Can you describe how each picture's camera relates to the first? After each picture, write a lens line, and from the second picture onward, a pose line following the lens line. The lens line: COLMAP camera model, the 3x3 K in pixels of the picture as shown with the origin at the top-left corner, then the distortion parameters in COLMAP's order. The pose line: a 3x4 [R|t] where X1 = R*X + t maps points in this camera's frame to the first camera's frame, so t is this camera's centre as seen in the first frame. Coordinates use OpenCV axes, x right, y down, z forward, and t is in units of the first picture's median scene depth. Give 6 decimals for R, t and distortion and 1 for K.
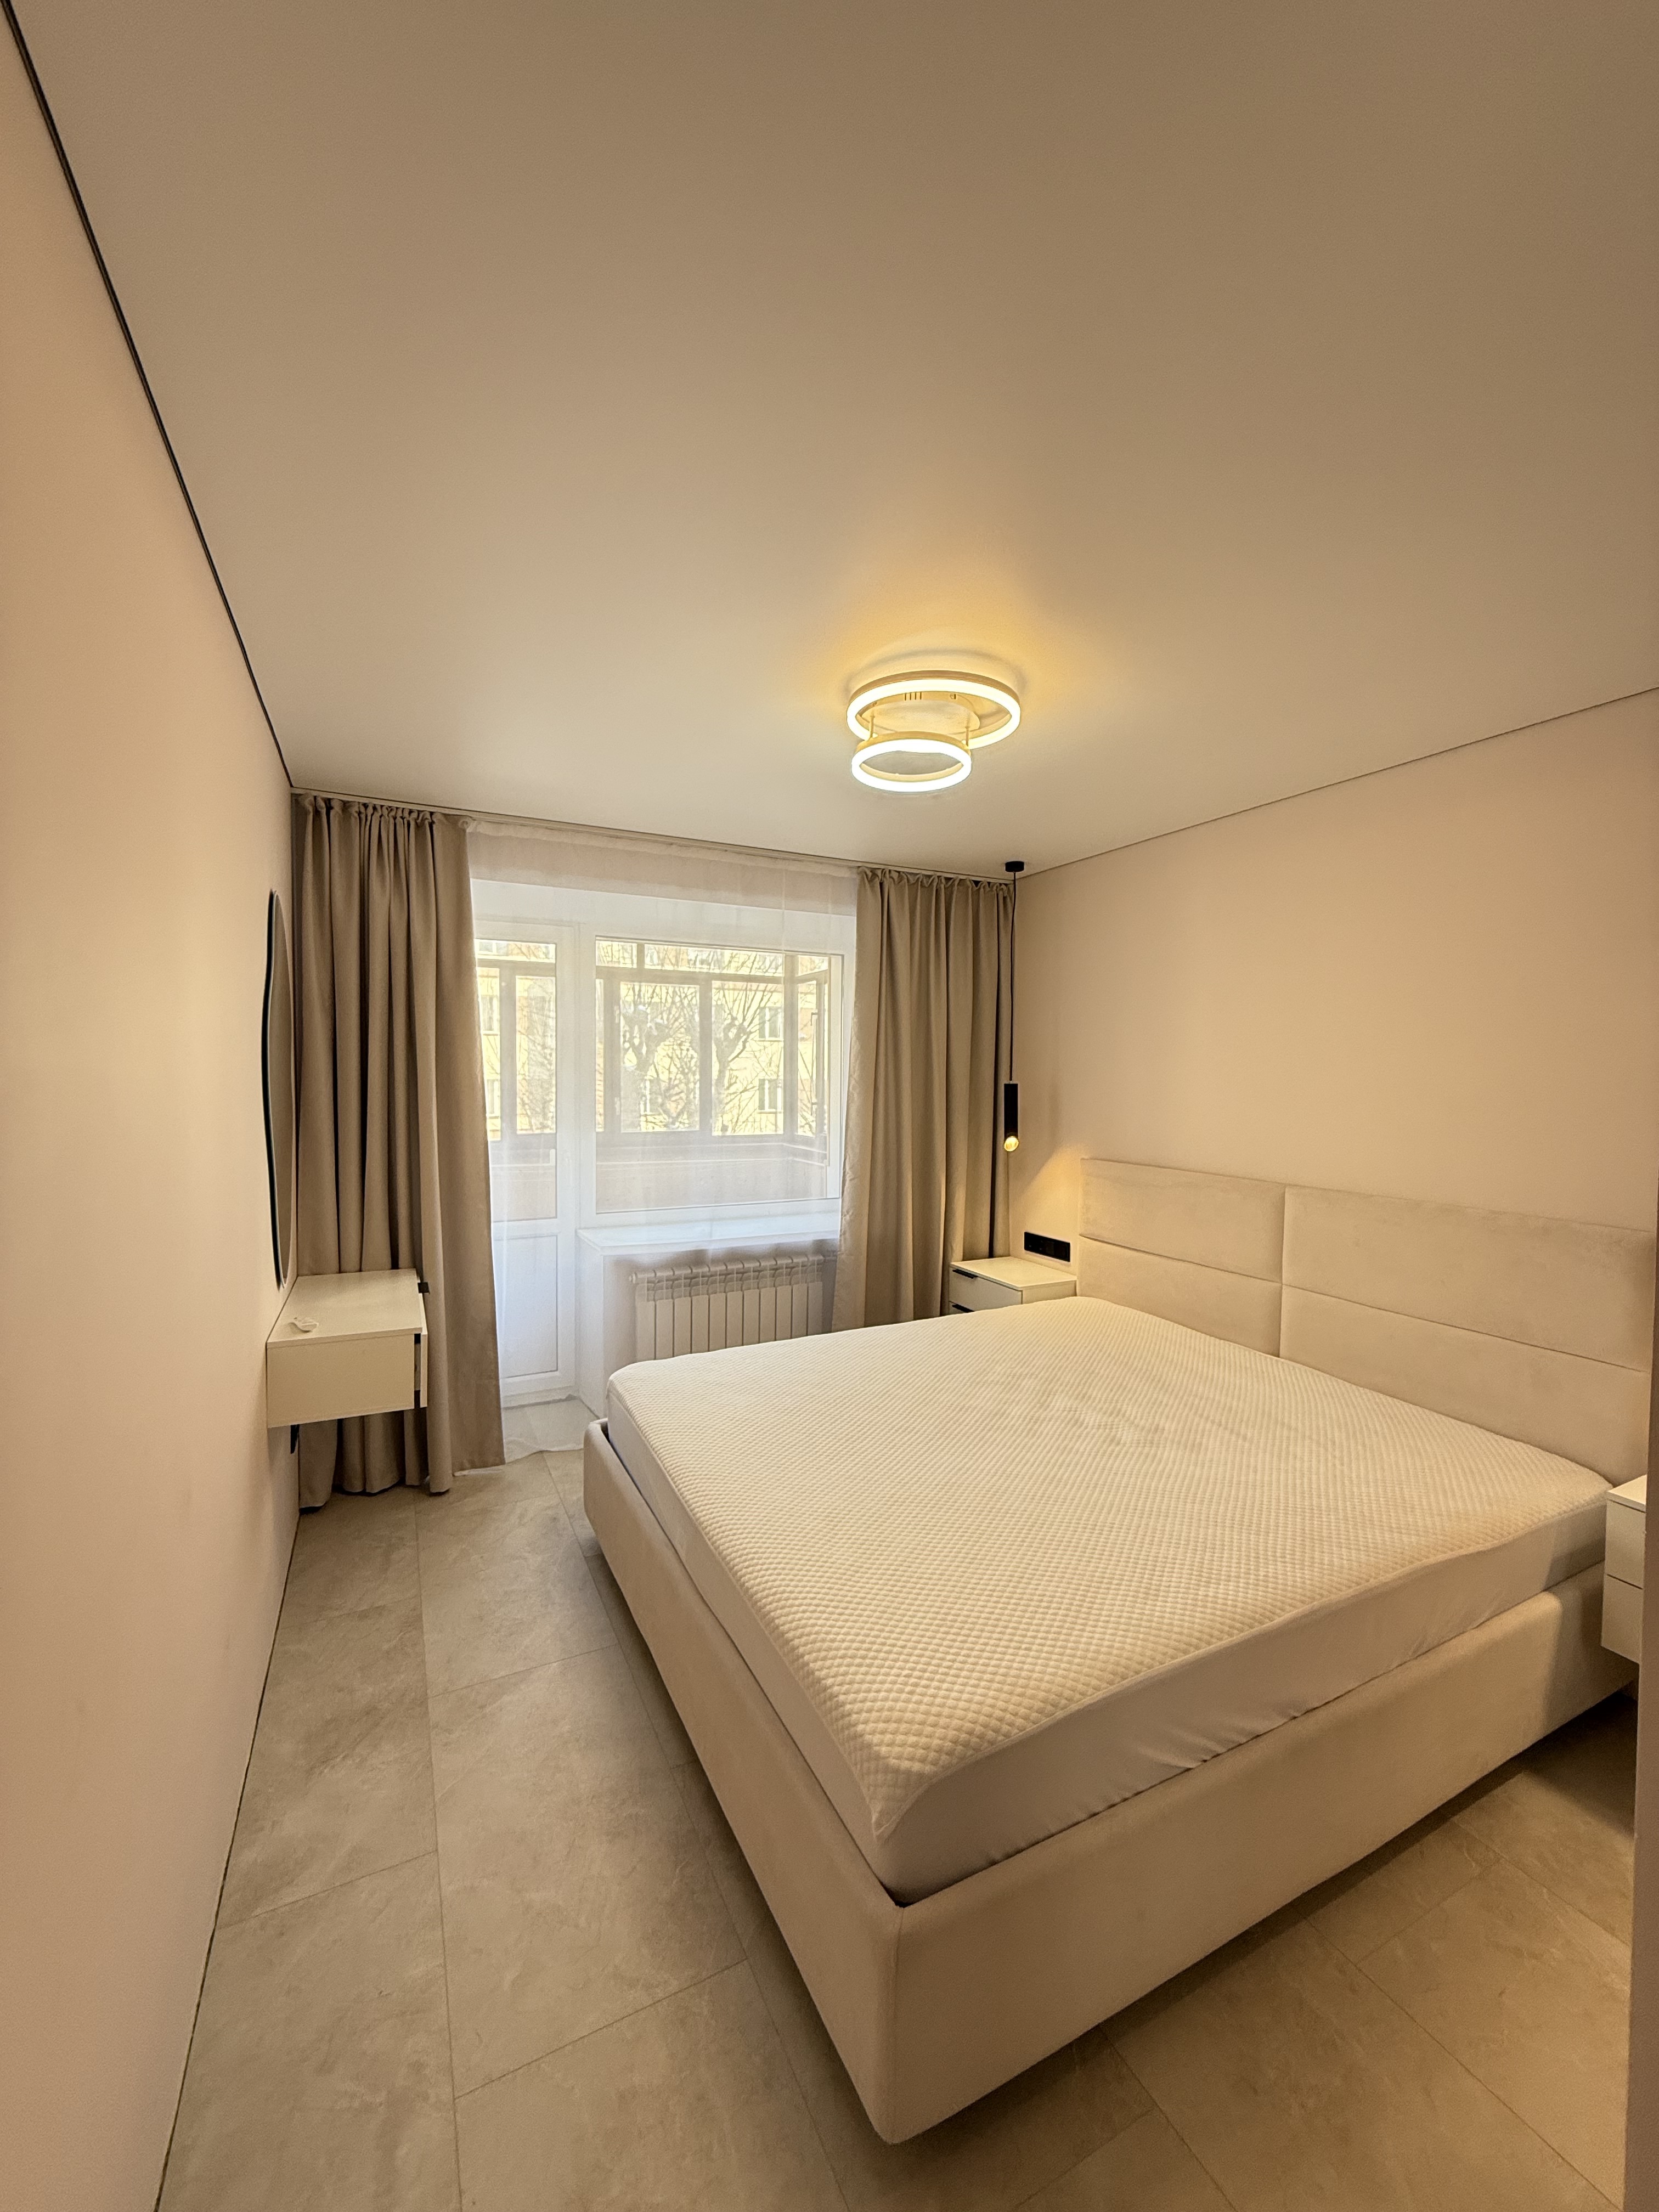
lens RADIAL K [[877.6, 0, 835.1], [0, 877.6, 1105.0], [0, 0, 1]] dist [-0.002011, 0.000540]
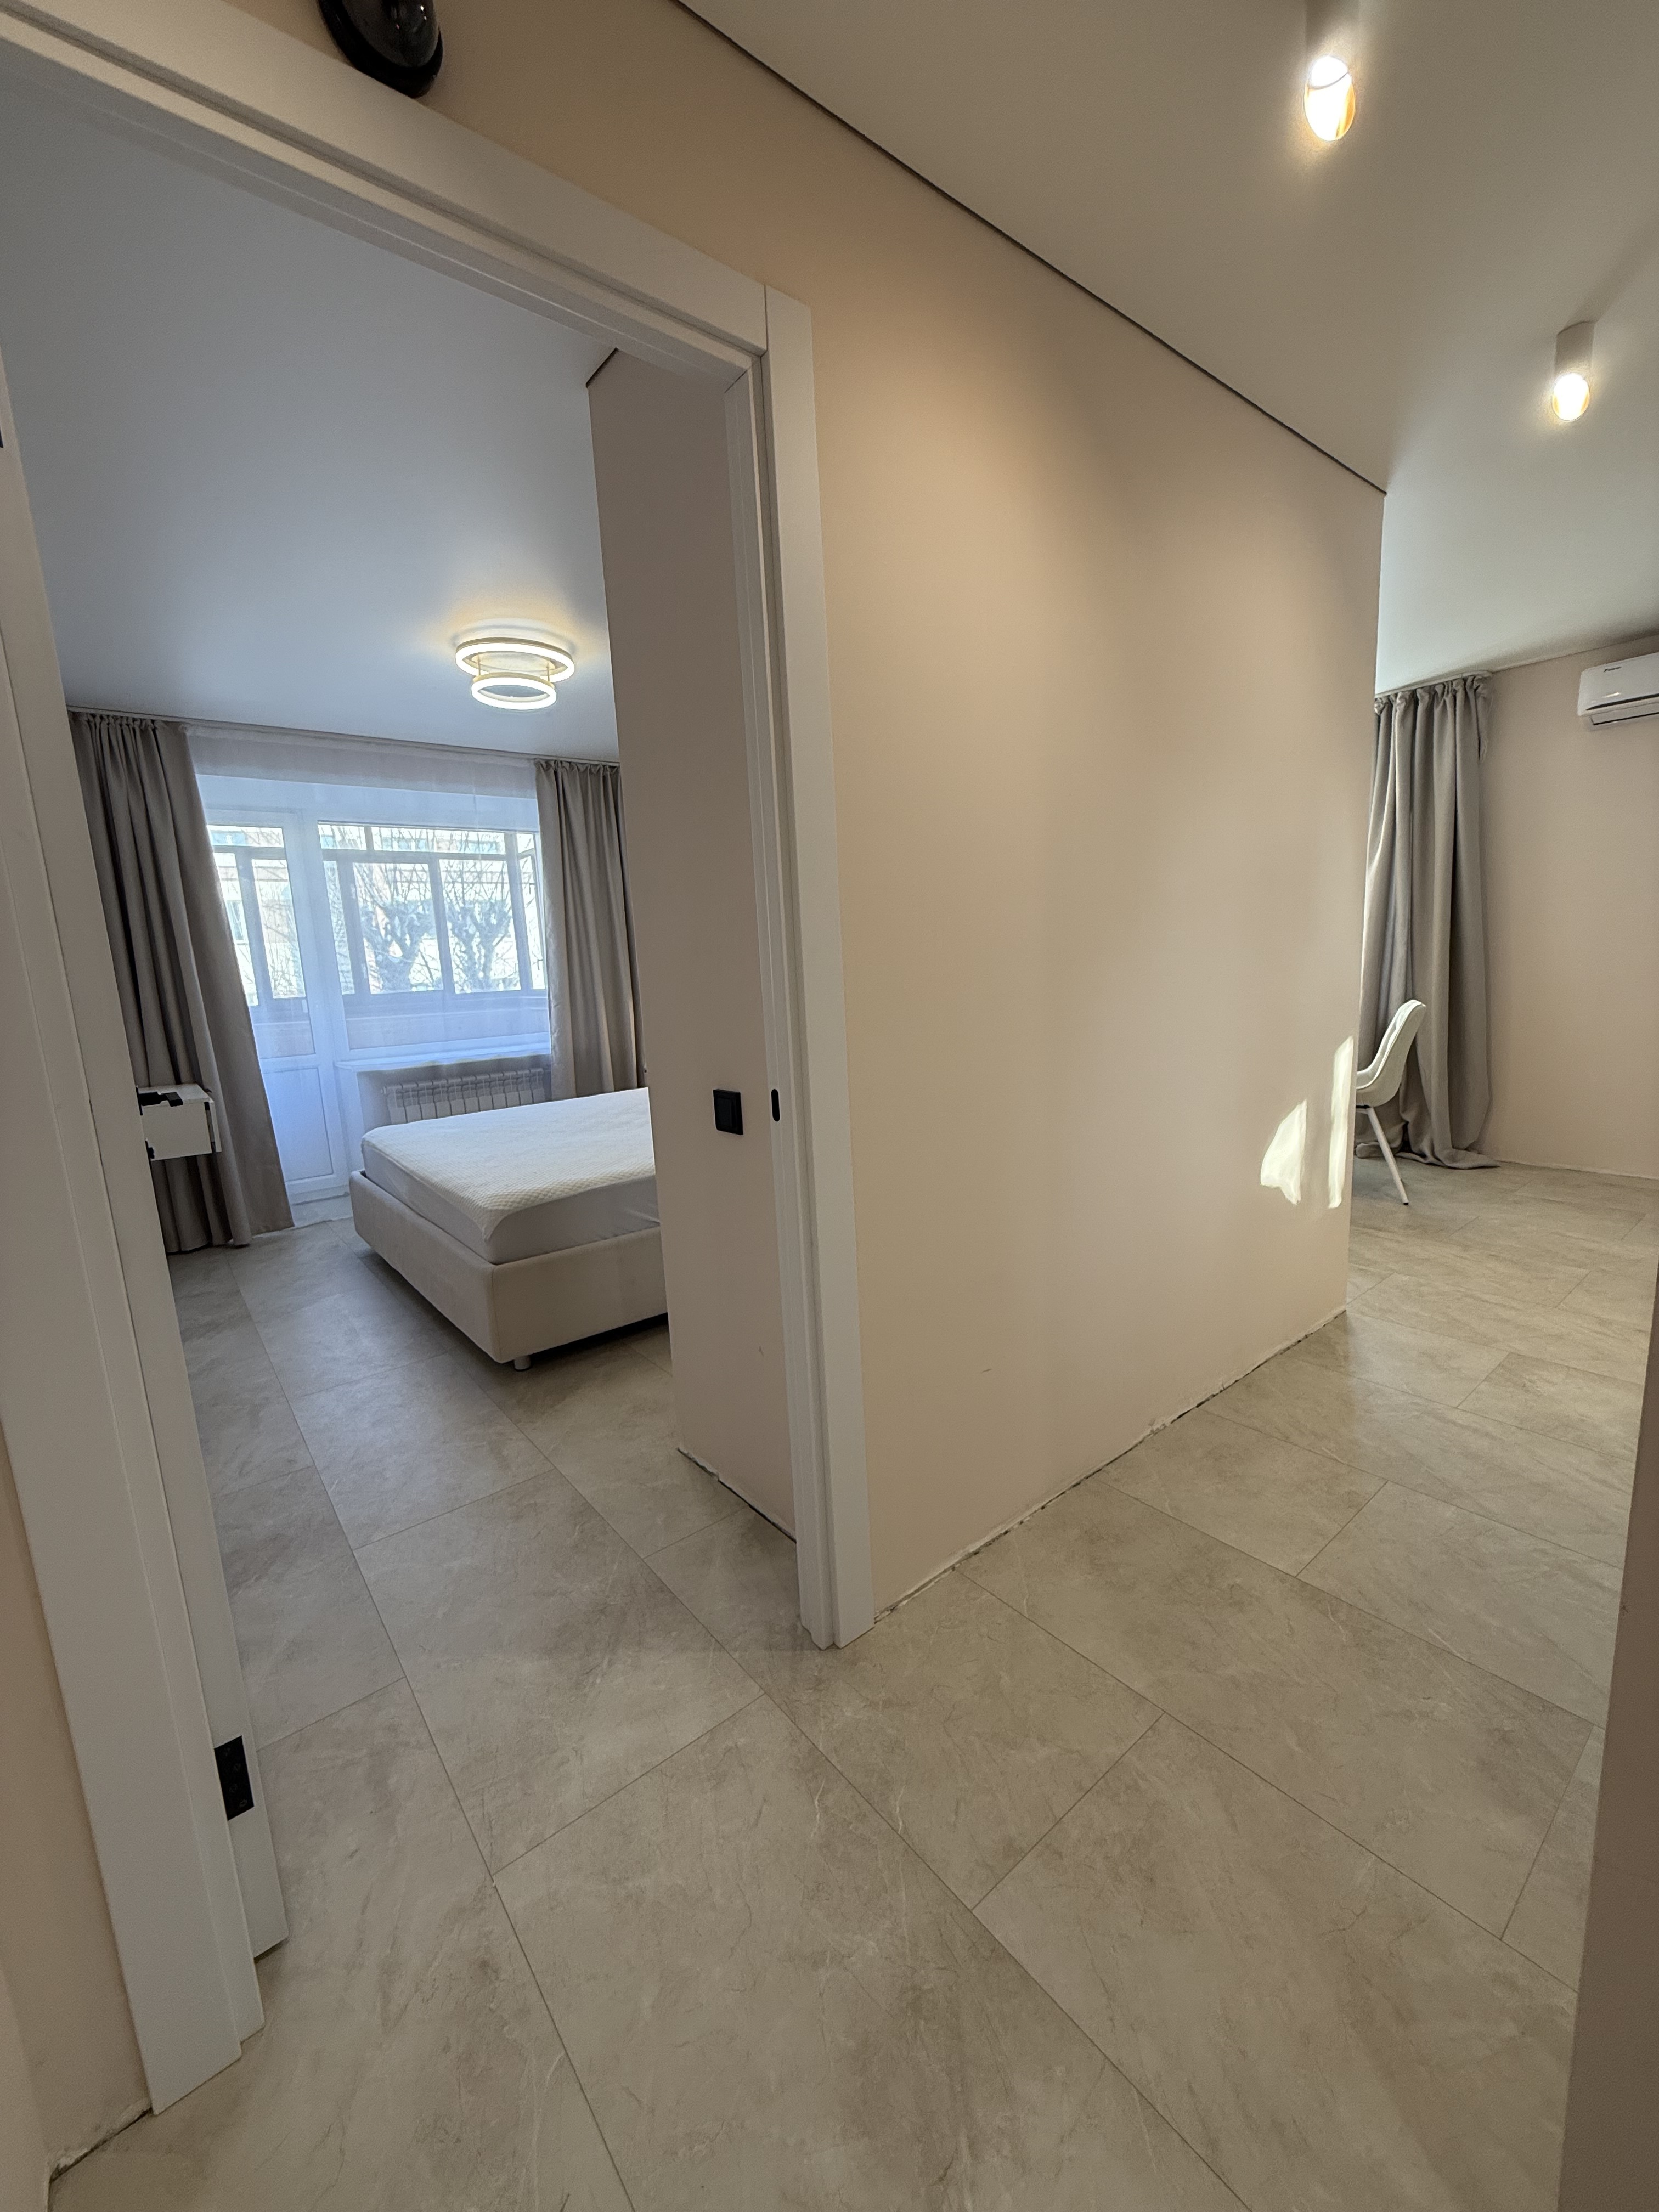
lens RADIAL K [[877.6, 0, 833.9], [0, 877.6, 1105.1], [0, 0, 1]] dist [-0.002011, 0.000540]
pose [[0.975831, -0.090700, 0.198815, 0.181191], [0.065609, 0.989426, 0.129352, 0.107150], [-0.208445, -0.113181, 0.971463, -0.457958]]
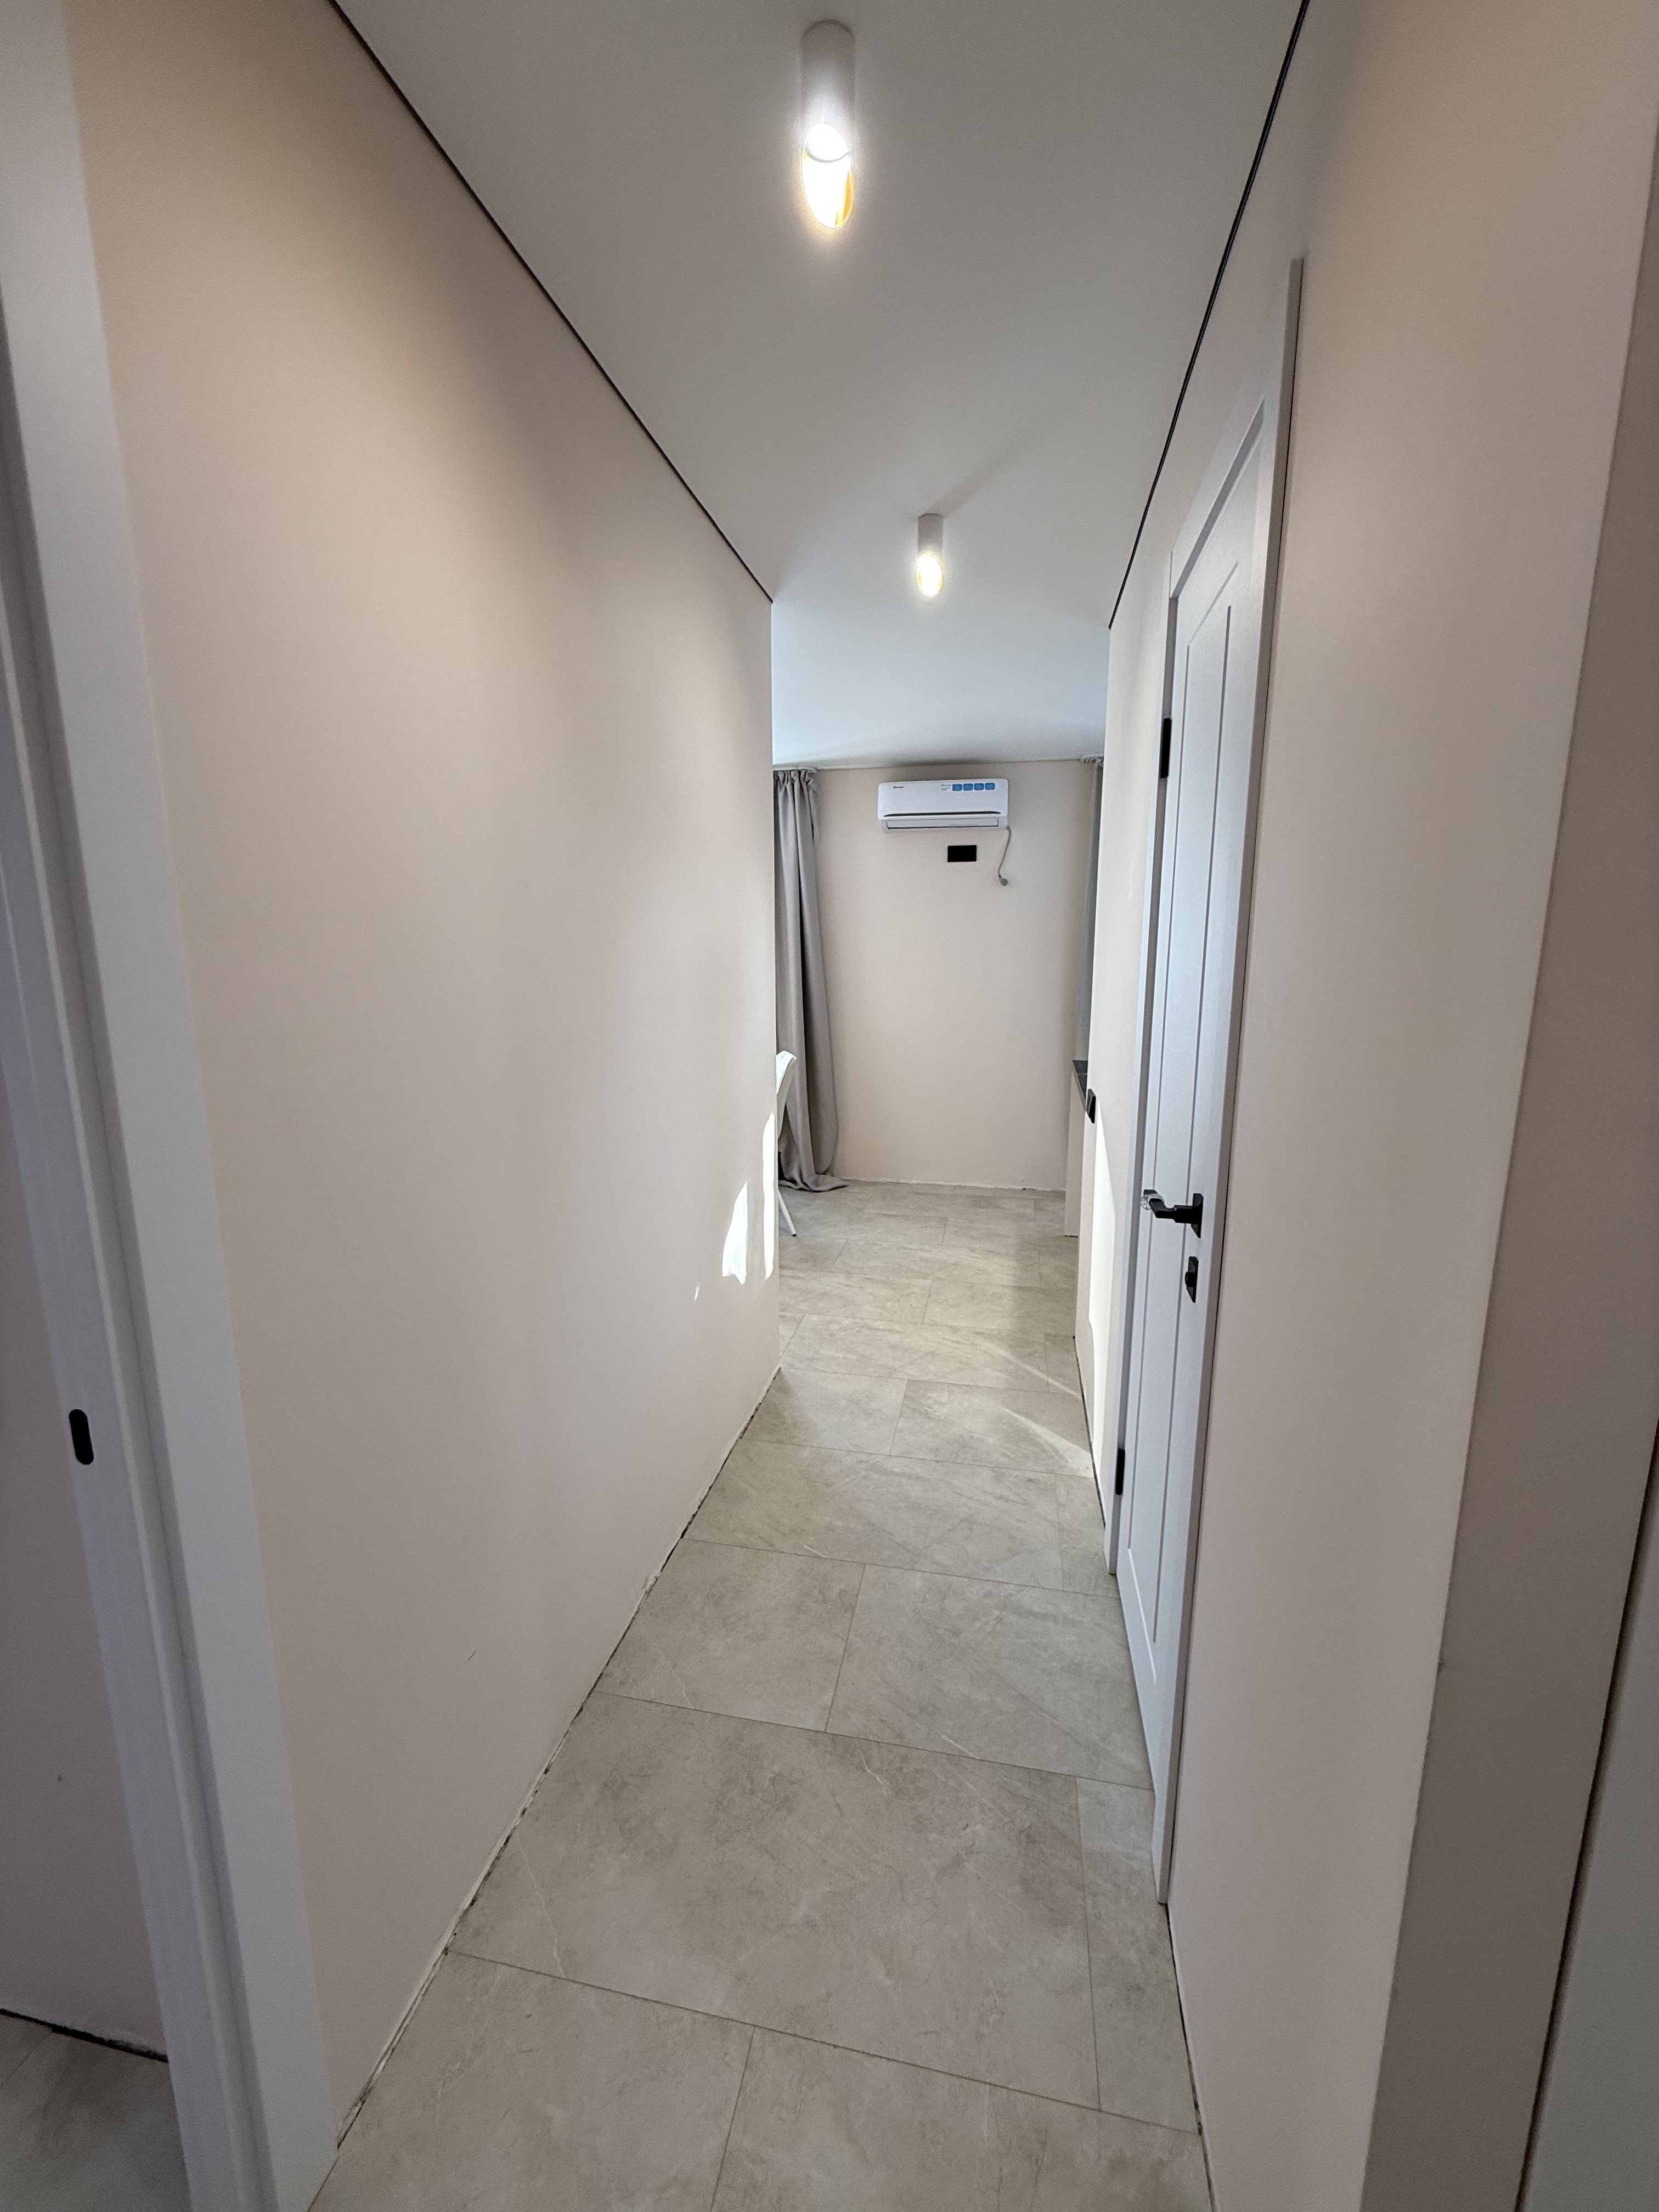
lens RADIAL K [[877.6, 0, 826.7], [0, 877.6, 1105.9], [0, 0, 1]] dist [-0.002011, 0.000540]
pose [[0.620607, -0.145743, 0.770459, 0.194726], [0.034881, 0.986734, 0.158557, 0.041950], [-0.783346, -0.071527, 0.617457, -0.328293]]
